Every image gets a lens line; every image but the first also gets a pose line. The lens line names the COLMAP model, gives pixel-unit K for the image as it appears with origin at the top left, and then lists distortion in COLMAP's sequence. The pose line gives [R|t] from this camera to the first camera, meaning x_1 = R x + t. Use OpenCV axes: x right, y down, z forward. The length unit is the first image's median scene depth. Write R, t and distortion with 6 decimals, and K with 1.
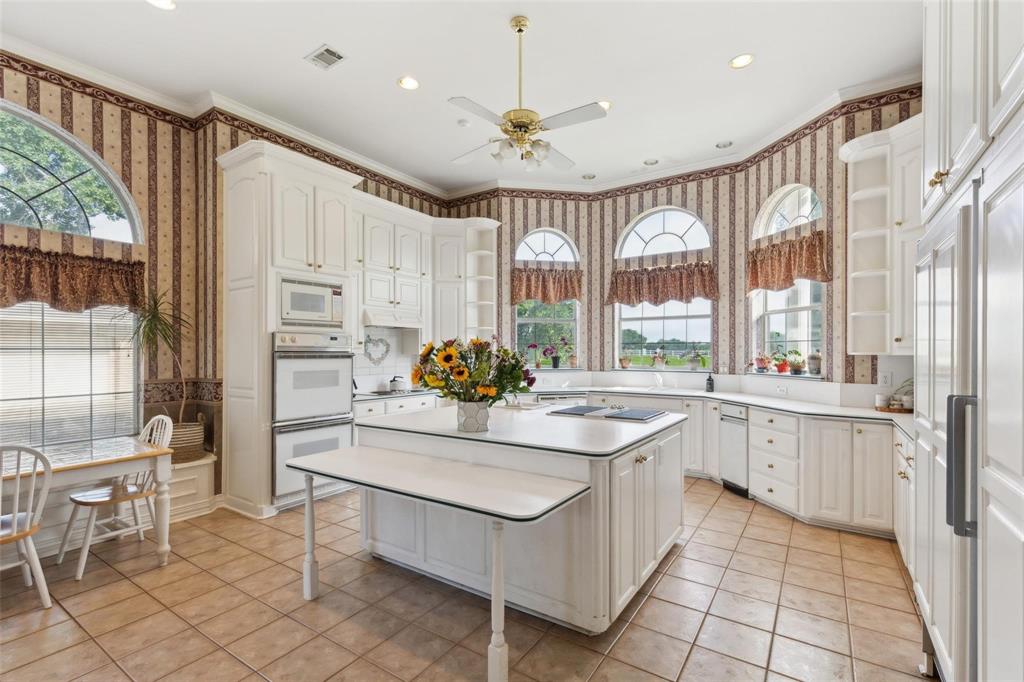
lens RADIAL K [[462.6, 0, 519.1], [0, 462.6, 351.2], [0, 0, 1]] dist [0.003958, -0.000321]
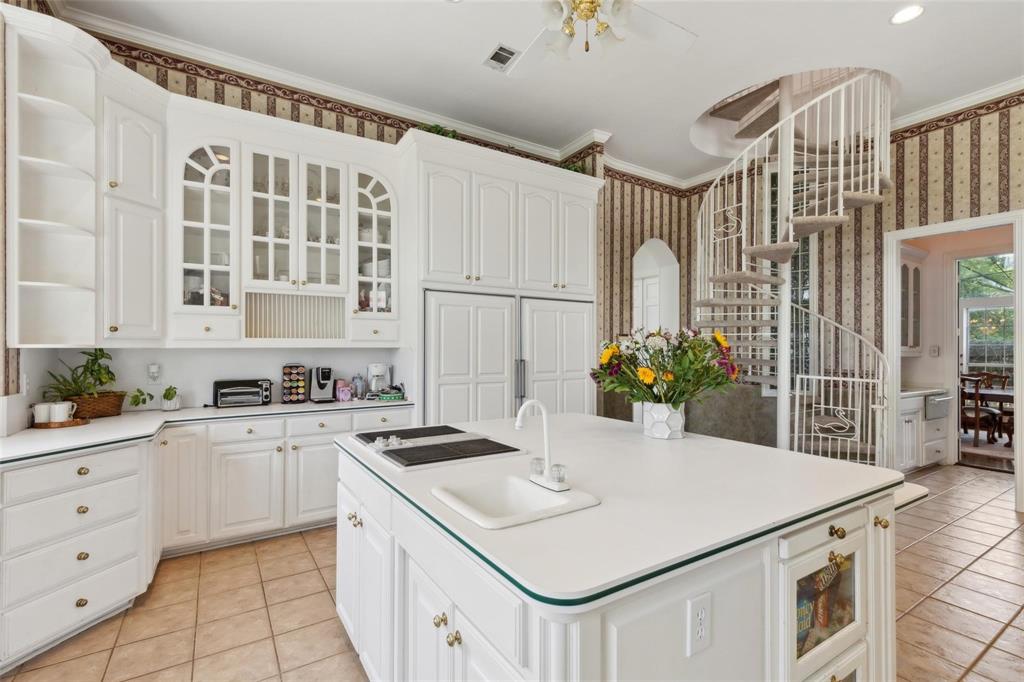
lens RADIAL K [[462.6, 0, 519.1], [0, 462.6, 351.2], [0, 0, 1]] dist [0.003958, -0.000321]
pose [[-0.919941, -0.001640, 0.392053, -0.095859], [-0.001115, 0.999998, 0.001565, 0.008047], [-0.392055, 0.001002, -0.919941, 0.968415]]
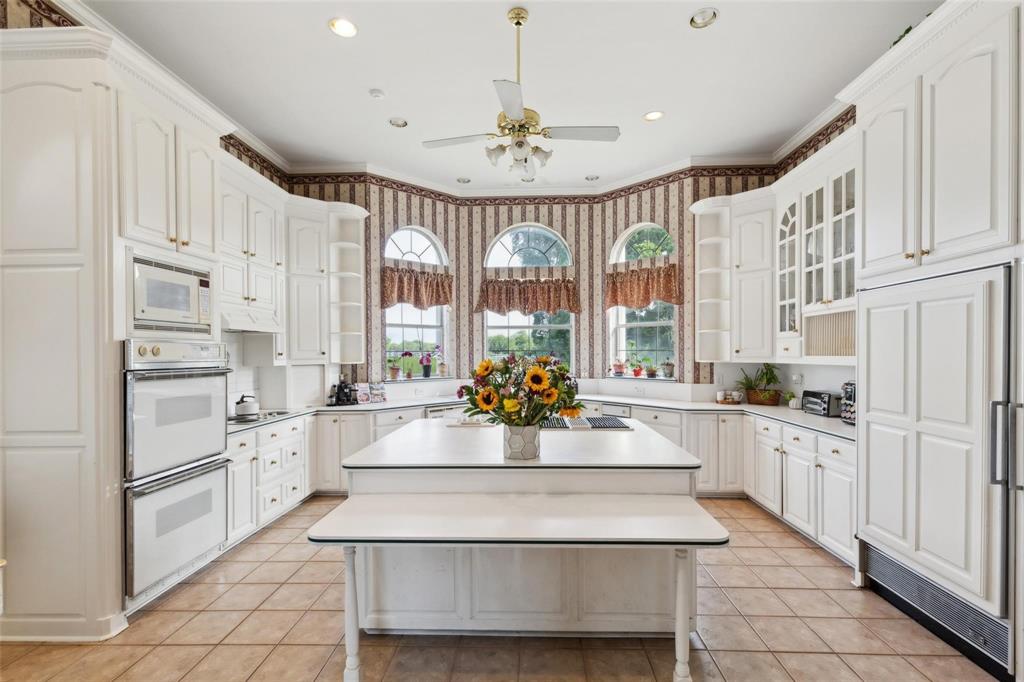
lens RADIAL K [[462.6, 0, 519.1], [0, 462.6, 351.2], [0, 0, 1]] dist [0.003958, -0.000321]
pose [[0.846741, -0.002222, 0.532001, -0.300093], [0.003435, 0.999993, -0.001291, -0.016791], [-0.531994, 0.002921, 0.846743, 0.123285]]
